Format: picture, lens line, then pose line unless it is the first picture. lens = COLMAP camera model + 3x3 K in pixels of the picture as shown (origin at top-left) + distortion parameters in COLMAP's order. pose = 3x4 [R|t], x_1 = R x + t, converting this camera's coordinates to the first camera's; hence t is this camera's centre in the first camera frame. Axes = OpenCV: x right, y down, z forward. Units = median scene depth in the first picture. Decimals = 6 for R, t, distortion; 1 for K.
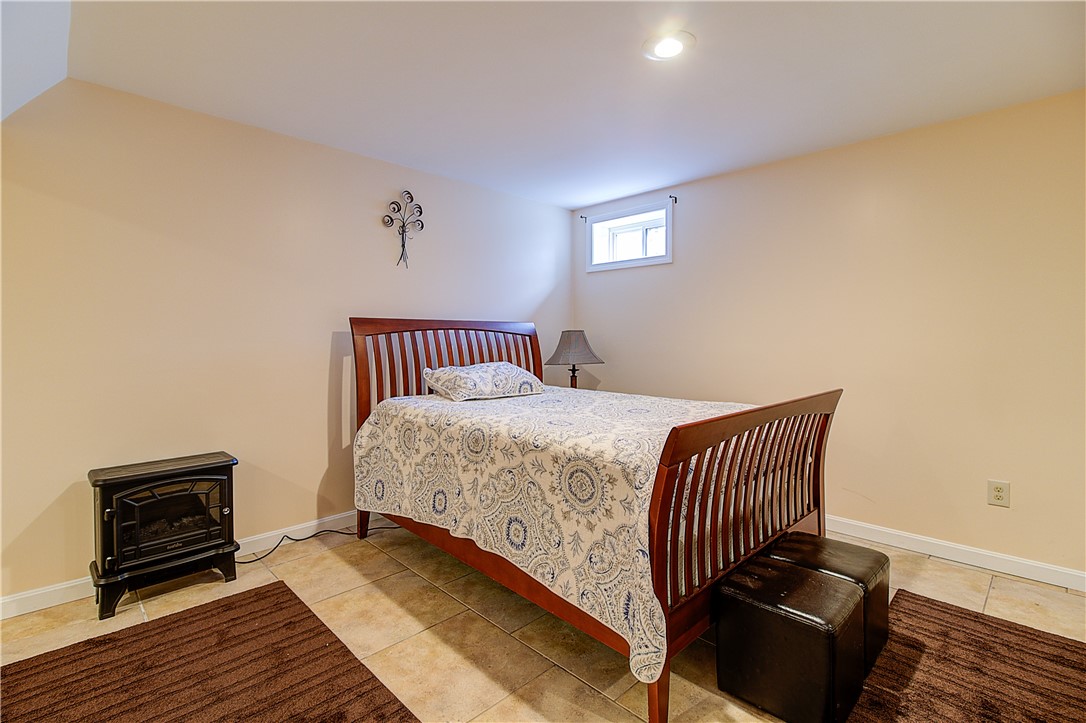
lens RADIAL K [[504.4, 0, 554.5], [0, 504.4, 352.0], [0, 0, 1]] dist [0.010599, -0.002339]
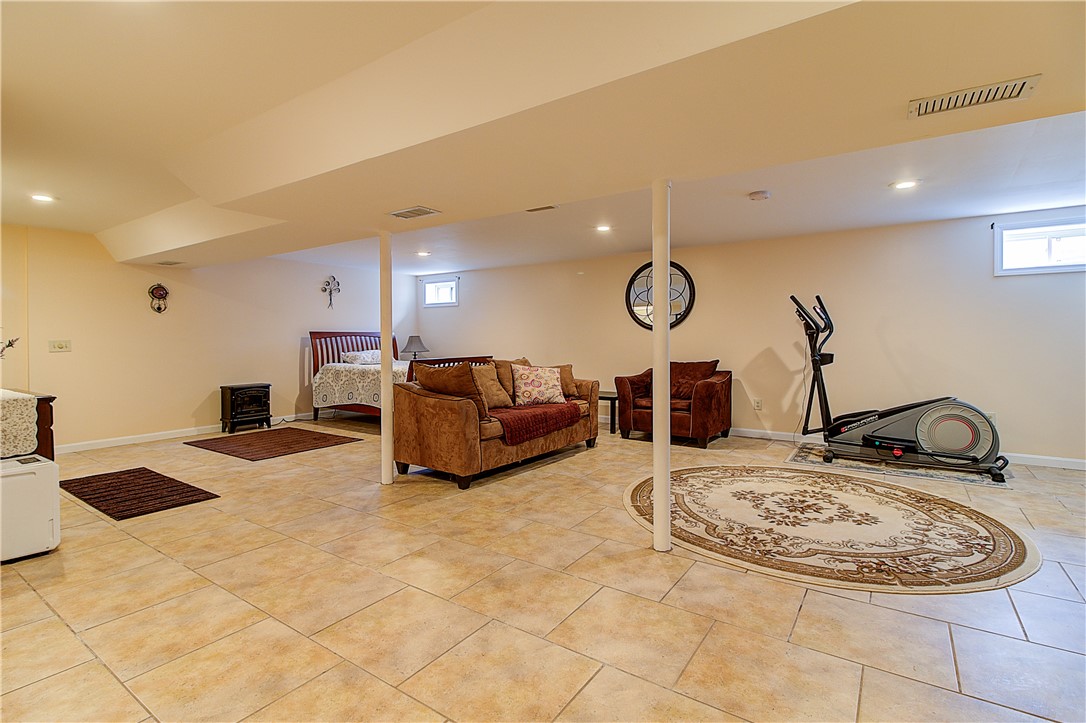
lens RADIAL K [[504.4, 0, 560.7], [0, 504.4, 348.3], [0, 0, 1]] dist [0.010599, -0.002339]
pose [[0.980022, -0.008763, 0.198695, 0.281283], [0.012389, 0.999779, -0.017013, 0.066280], [-0.198502, 0.019135, 0.979914, -1.535596]]
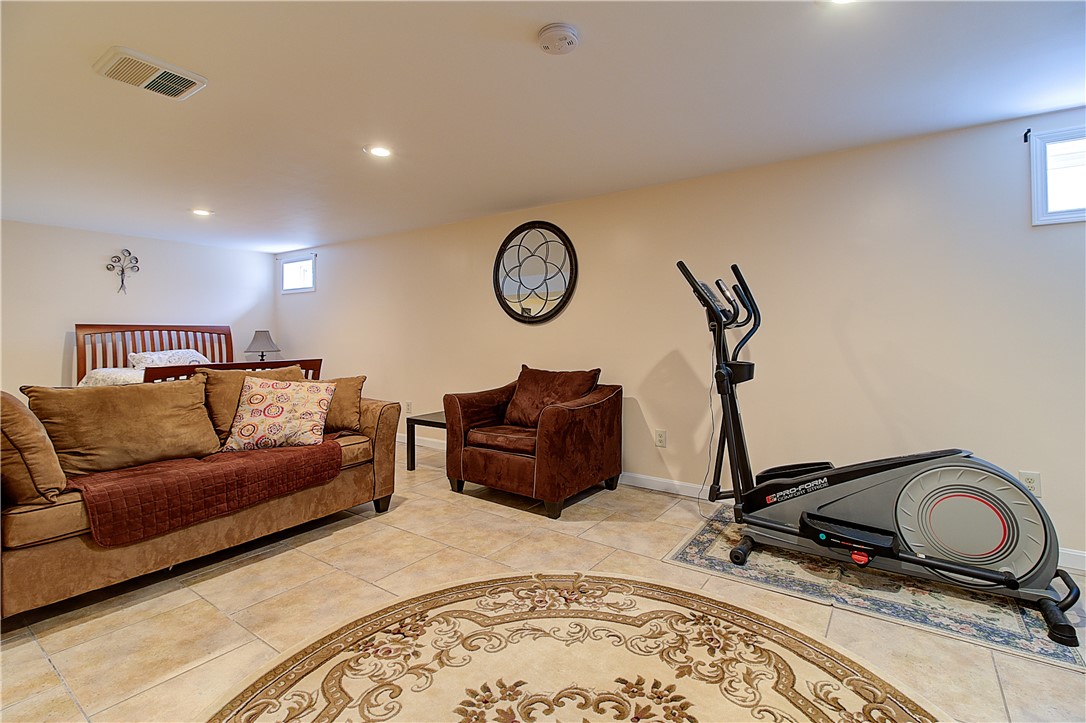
lens RADIAL K [[504.4, 0, 569.2], [0, 504.4, 330.6], [0, 0, 1]] dist [0.010599, -0.002339]
pose [[0.977871, -0.002873, 0.209191, 0.855201], [0.011550, 0.999122, -0.040266, 0.043009], [-0.208891, 0.041791, 0.977046, -1.028167]]
